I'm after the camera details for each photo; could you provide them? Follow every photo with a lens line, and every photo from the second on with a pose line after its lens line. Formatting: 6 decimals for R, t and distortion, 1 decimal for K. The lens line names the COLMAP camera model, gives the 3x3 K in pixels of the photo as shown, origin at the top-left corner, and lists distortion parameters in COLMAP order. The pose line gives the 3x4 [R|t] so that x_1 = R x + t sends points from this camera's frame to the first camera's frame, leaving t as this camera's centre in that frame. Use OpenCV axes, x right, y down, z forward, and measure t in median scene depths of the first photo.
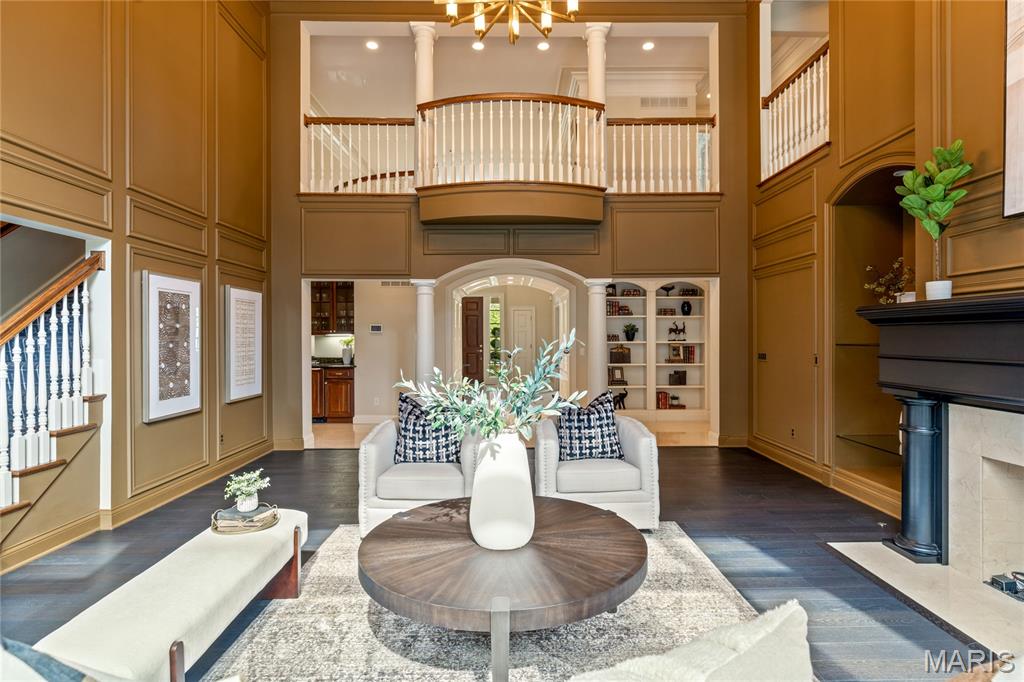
lens RADIAL K [[518.5, 0, 513.7], [0, 518.5, 340.7], [0, 0, 1]] dist [0.000643, 0.000197]
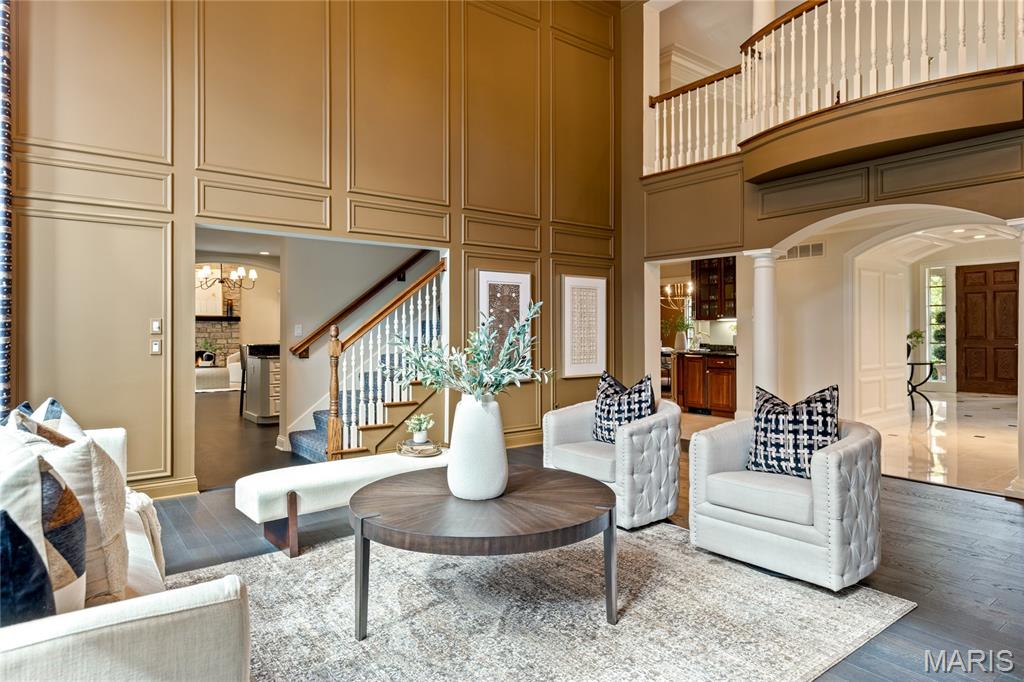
lens RADIAL K [[594.8, 0, 512.8], [0, 594.8, 334.3], [0, 0, 1]] dist [0.006785, 0.001222]
pose [[0.598377, 0.005886, -0.801193, 0.542641], [-0.005428, 0.999980, 0.003292, 0.025428], [0.801196, 0.002379, 0.598397, 0.169567]]
